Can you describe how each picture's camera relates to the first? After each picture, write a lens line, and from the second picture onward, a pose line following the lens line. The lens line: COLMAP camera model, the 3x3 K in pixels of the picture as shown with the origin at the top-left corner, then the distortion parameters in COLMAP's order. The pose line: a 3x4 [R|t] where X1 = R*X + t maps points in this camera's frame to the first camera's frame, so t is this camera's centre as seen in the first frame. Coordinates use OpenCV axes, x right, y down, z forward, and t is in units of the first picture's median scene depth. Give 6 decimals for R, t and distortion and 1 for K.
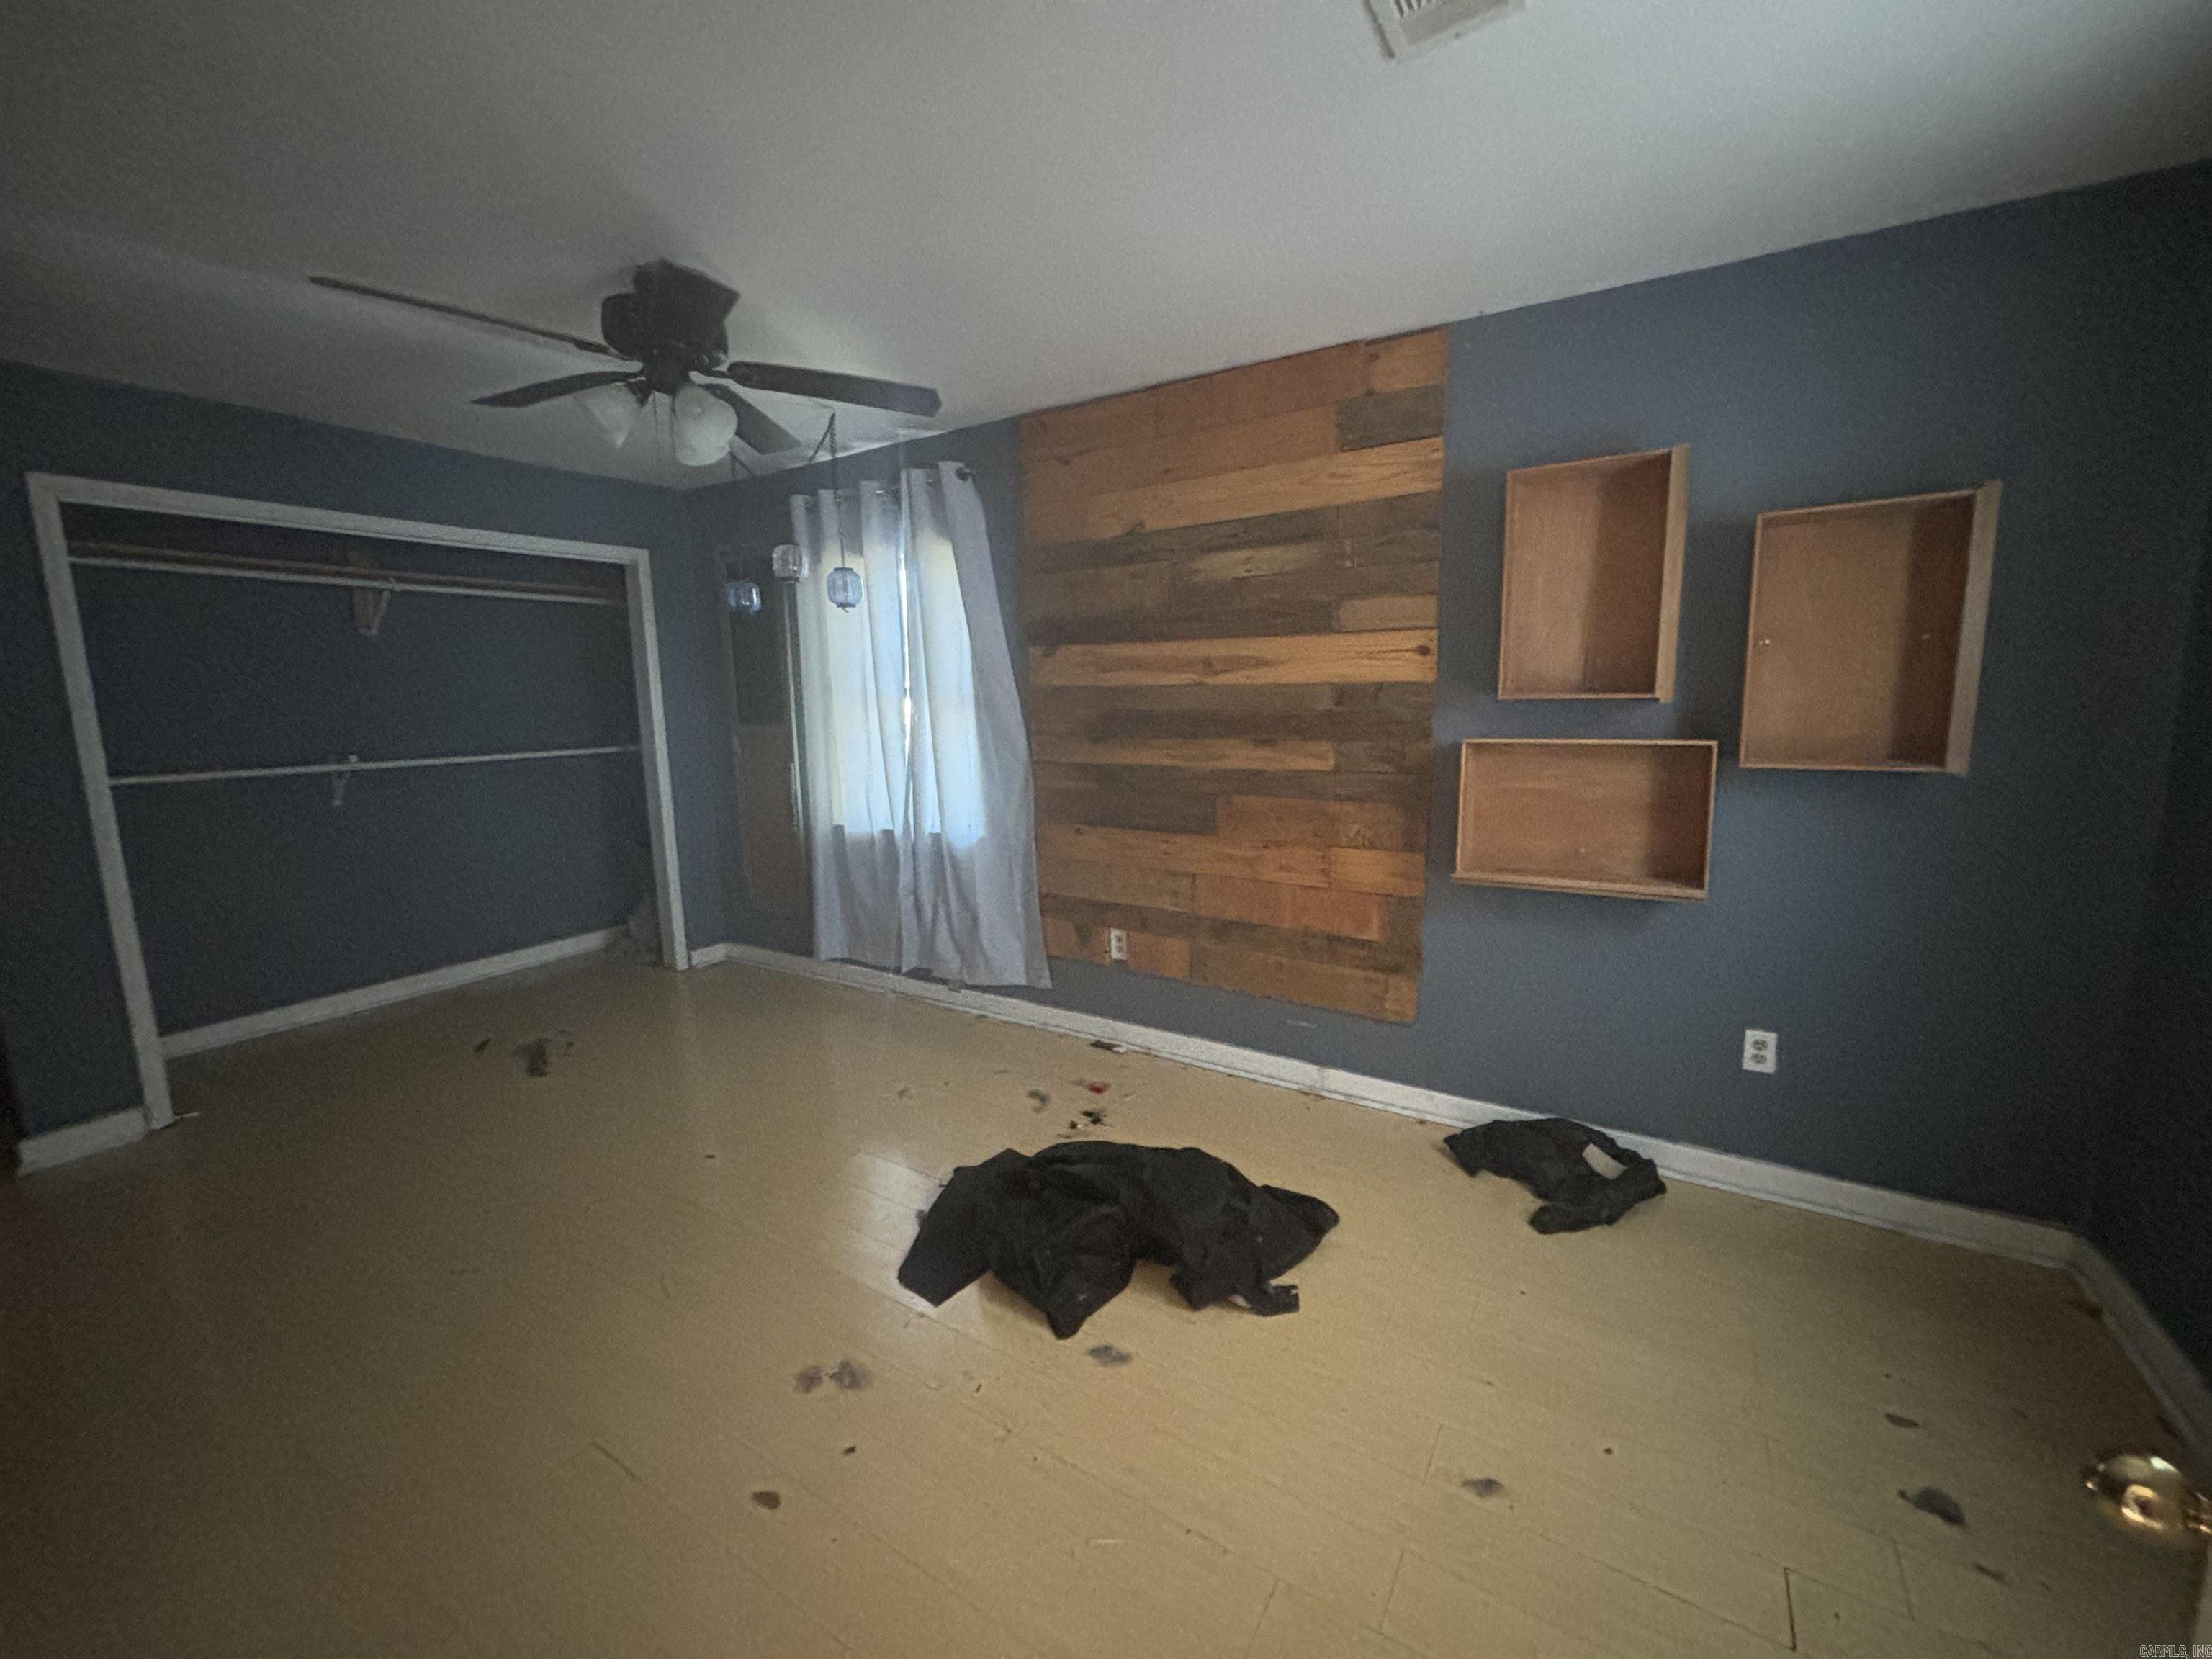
lens RADIAL K [[871.5, 0, 1107.7], [0, 871.5, 827.1], [0, 0, 1]] dist [-0.000047, 0.000018]
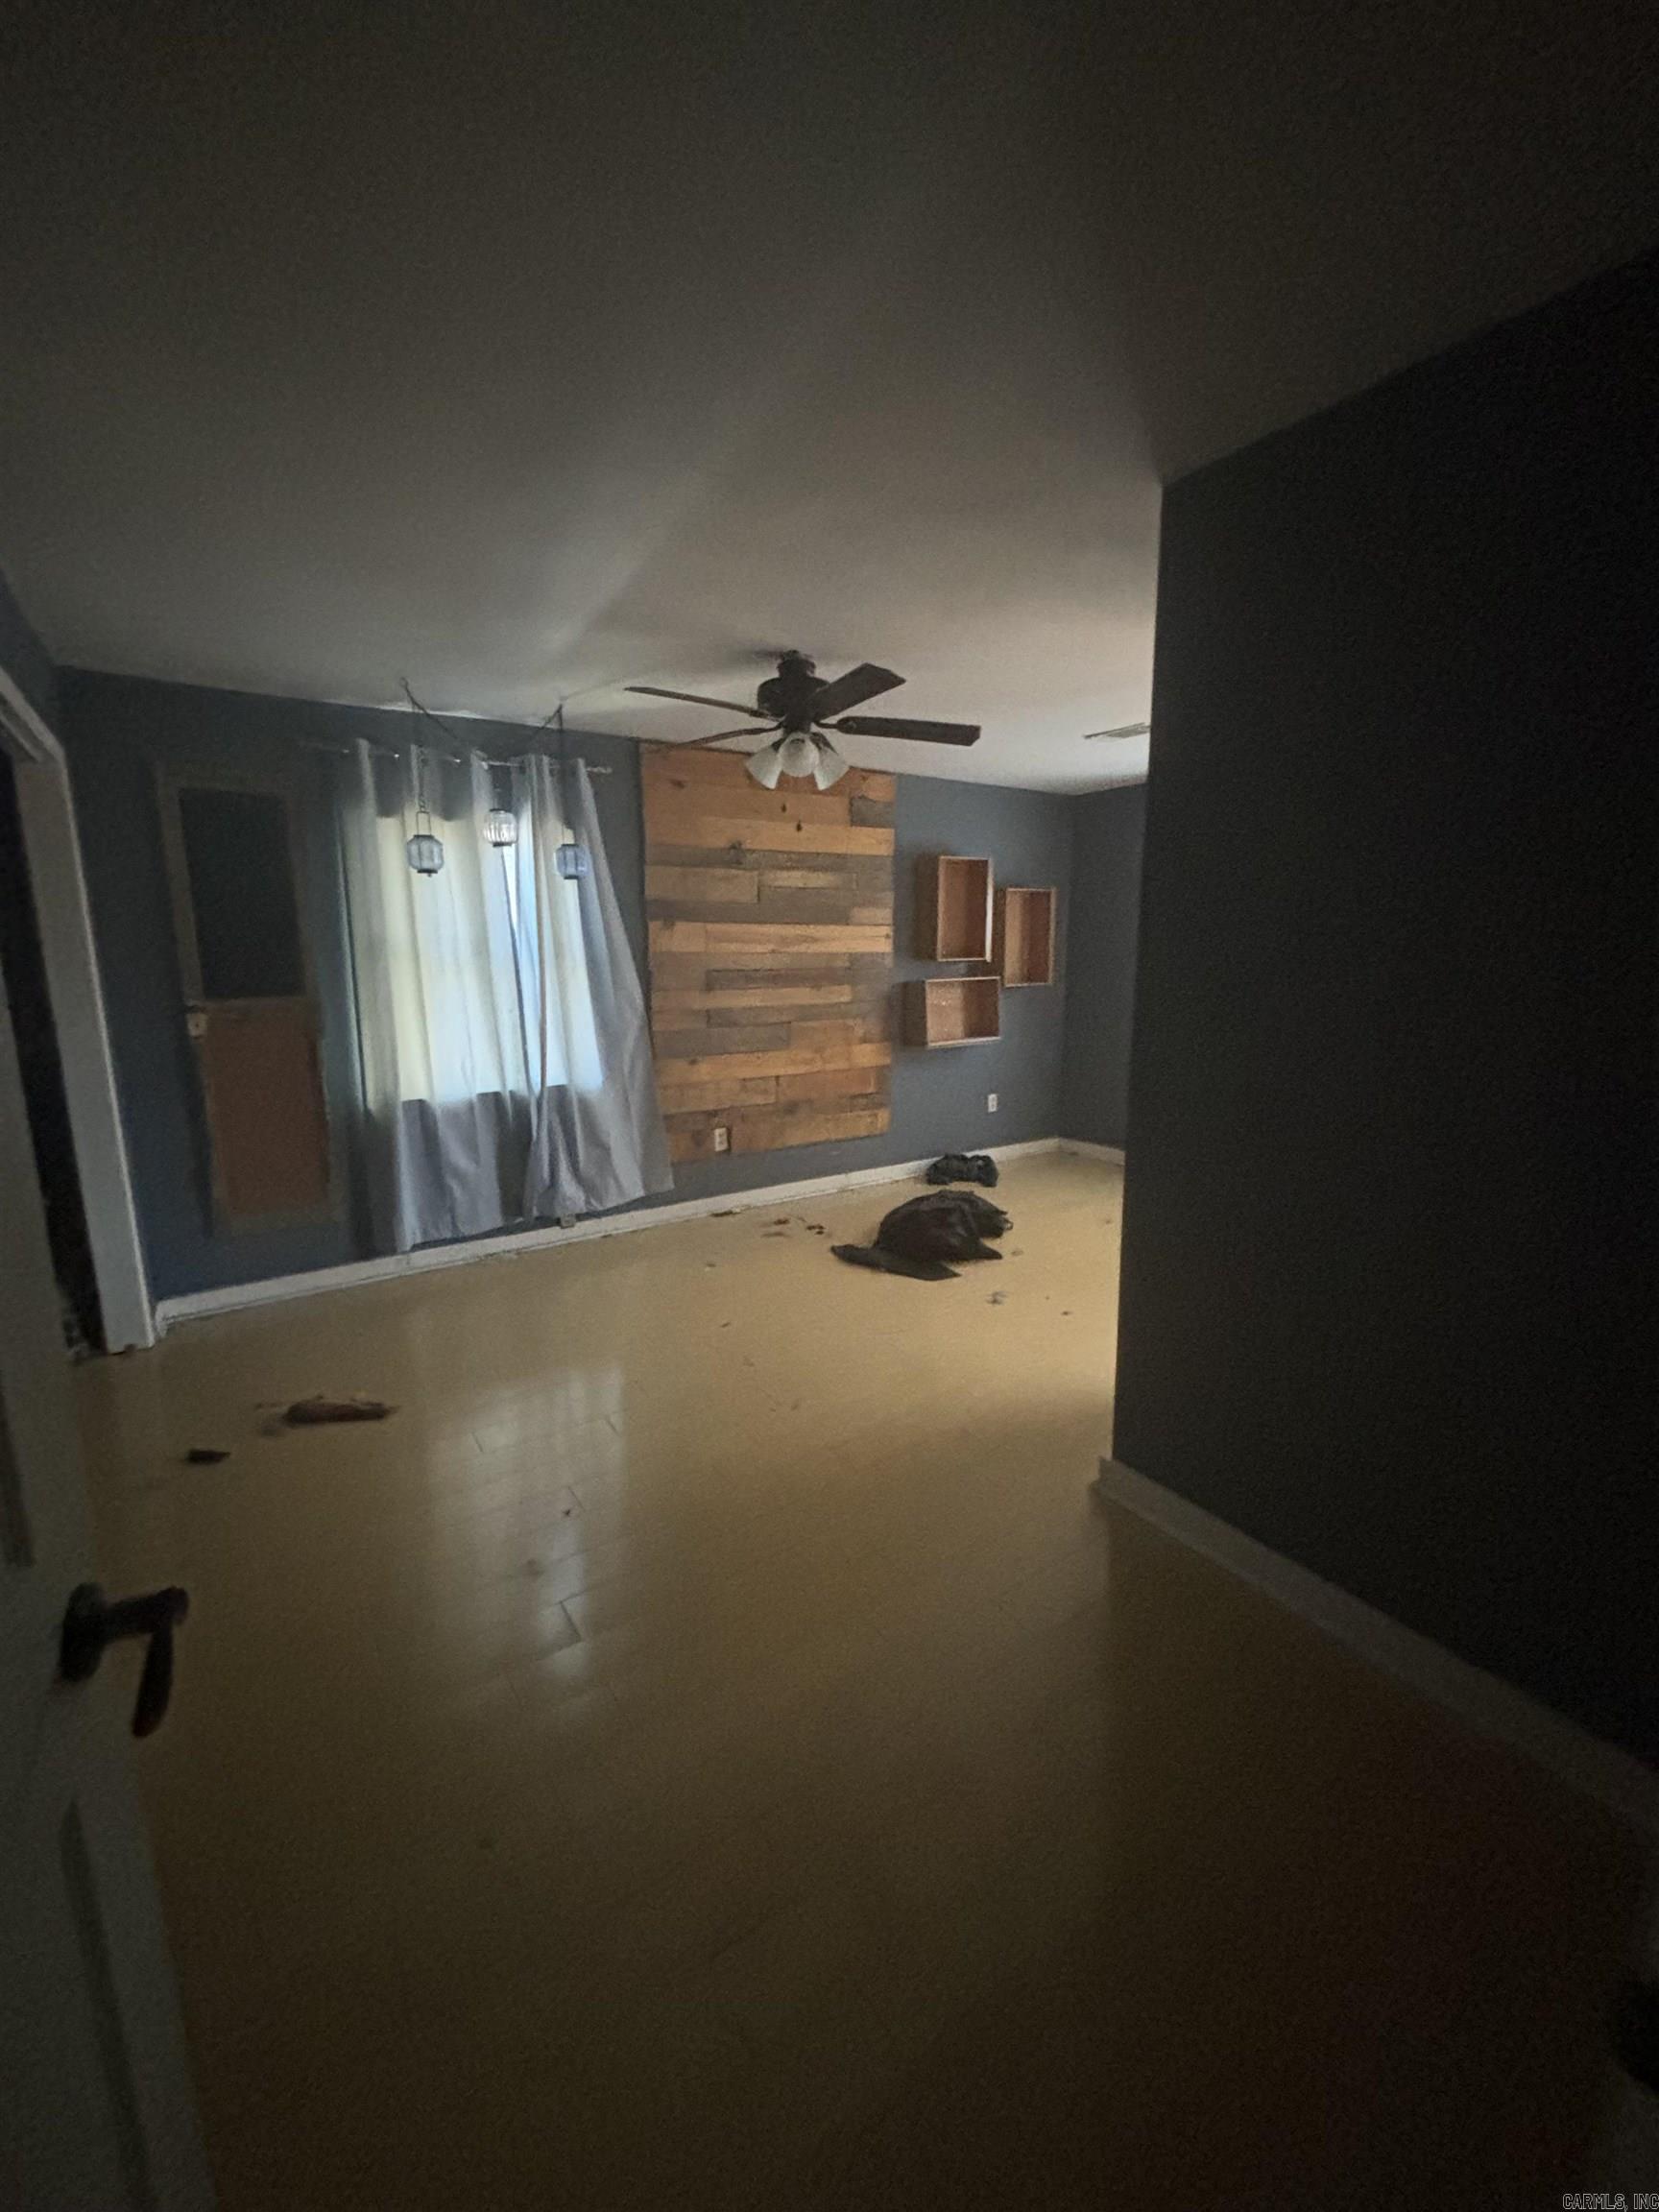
lens RADIAL K [[893.0, 0, 835.3], [0, 893.0, 1111.9], [0, 0, 1]] dist [-0.003216, -0.000253]
pose [[0.408642, -0.149041, 0.900443, -1.354571], [0.143763, 0.984772, 0.097756, -0.023838], [-0.901301, 0.089503, 0.423846, 0.257612]]
